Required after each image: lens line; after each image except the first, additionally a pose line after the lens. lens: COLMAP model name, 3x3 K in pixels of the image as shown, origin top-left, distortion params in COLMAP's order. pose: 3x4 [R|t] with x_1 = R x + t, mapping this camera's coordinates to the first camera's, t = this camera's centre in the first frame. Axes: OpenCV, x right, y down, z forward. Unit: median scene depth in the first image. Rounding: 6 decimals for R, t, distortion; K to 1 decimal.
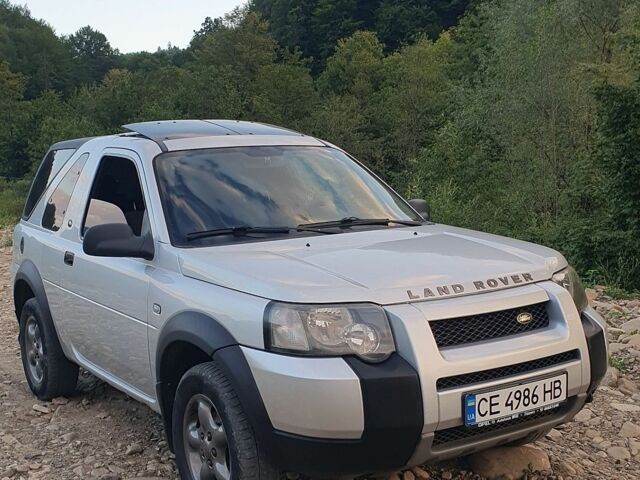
lens RADIAL K [[877.4, 0, 320.0], [0, 877.4, 240.0], [0, 0, 1]] dist [0.253477, -0.994748]
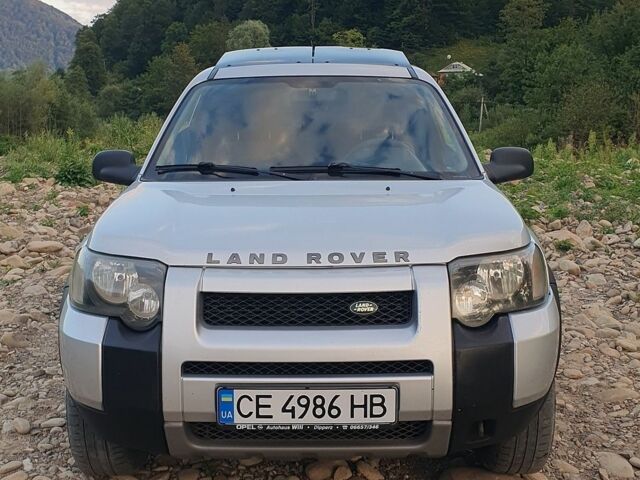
lens RADIAL K [[877.4, 0, 320.0], [0, 877.4, 240.0], [0, 0, 1]] dist [0.253477, -0.994748]
pose [[0.828621, 0.120052, -0.546786, 0.619219], [-0.077033, 0.991896, 0.101040, -0.045509], [0.554485, -0.041603, 0.831153, 0.350021]]
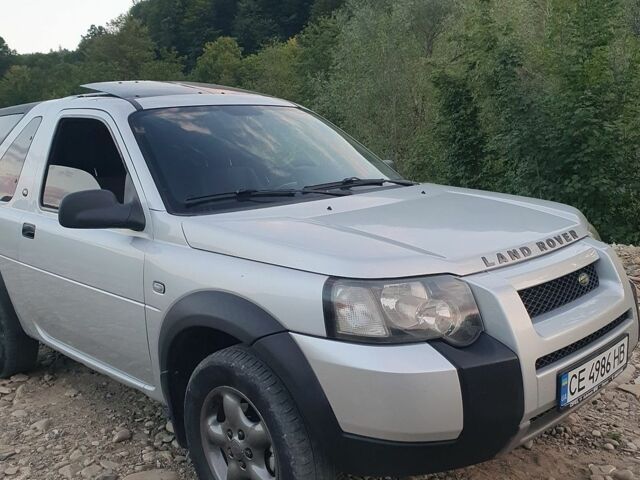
lens RADIAL K [[673.1, 0, 324.0], [0, 673.1, 235.2], [0, 0, 1]] dist [0.012509, -0.019296]
pose [[0.979589, -0.038554, 0.197279, -0.174637], [0.029043, 0.998282, 0.050882, -0.001853], [-0.198902, -0.044114, 0.979026, 0.372467]]
